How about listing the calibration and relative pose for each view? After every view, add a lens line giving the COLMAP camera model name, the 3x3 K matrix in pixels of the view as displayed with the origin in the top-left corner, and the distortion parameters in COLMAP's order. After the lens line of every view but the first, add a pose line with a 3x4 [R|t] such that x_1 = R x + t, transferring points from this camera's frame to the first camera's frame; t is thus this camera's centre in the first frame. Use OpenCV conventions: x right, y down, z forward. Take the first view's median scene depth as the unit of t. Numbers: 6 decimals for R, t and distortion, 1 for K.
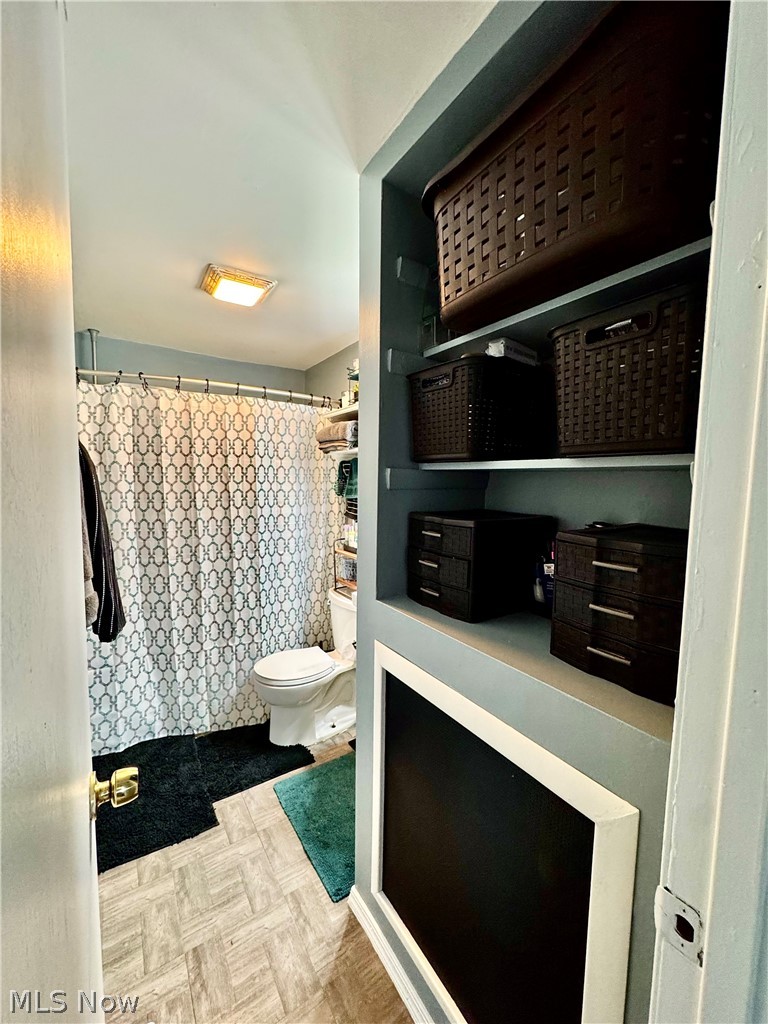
lens RADIAL K [[410.1, 0, 385.3], [0, 410.1, 511.9], [0, 0, 1]] dist [-0.002949, -0.000195]
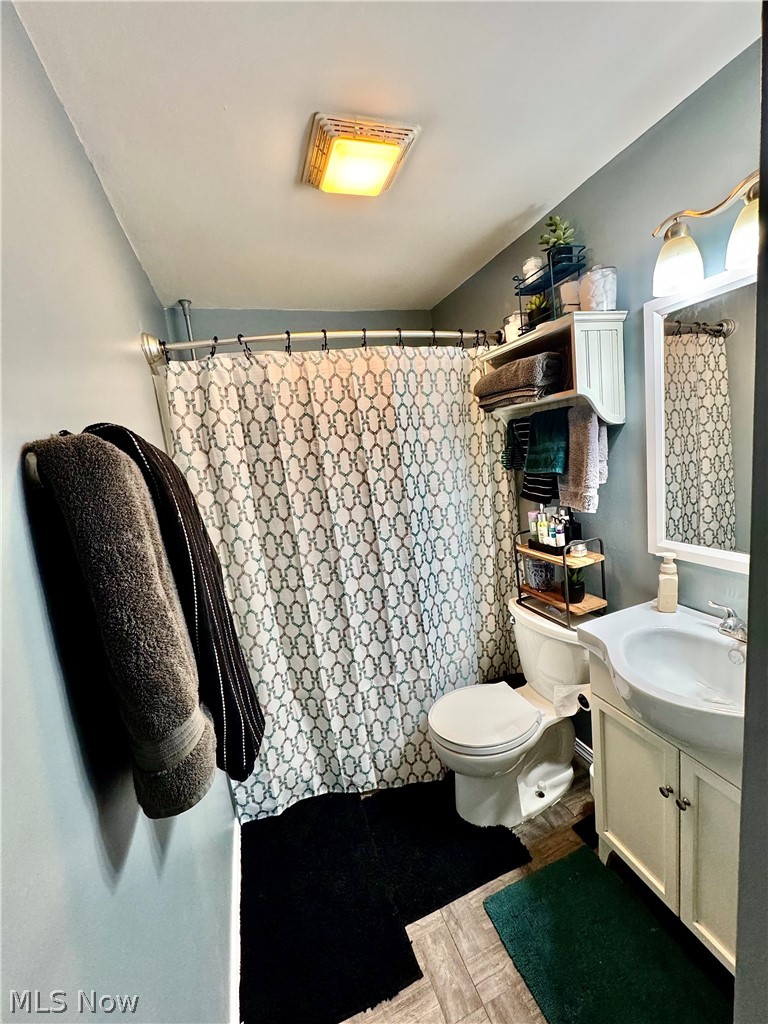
lens RADIAL K [[410.1, 0, 385.3], [0, 410.1, 511.9], [0, 0, 1]] dist [-0.002949, -0.000195]
pose [[0.963746, -0.083924, -0.253280, -0.175188], [0.104988, 0.991950, 0.070803, -0.048320], [0.245299, -0.094827, 0.964799, 0.304989]]
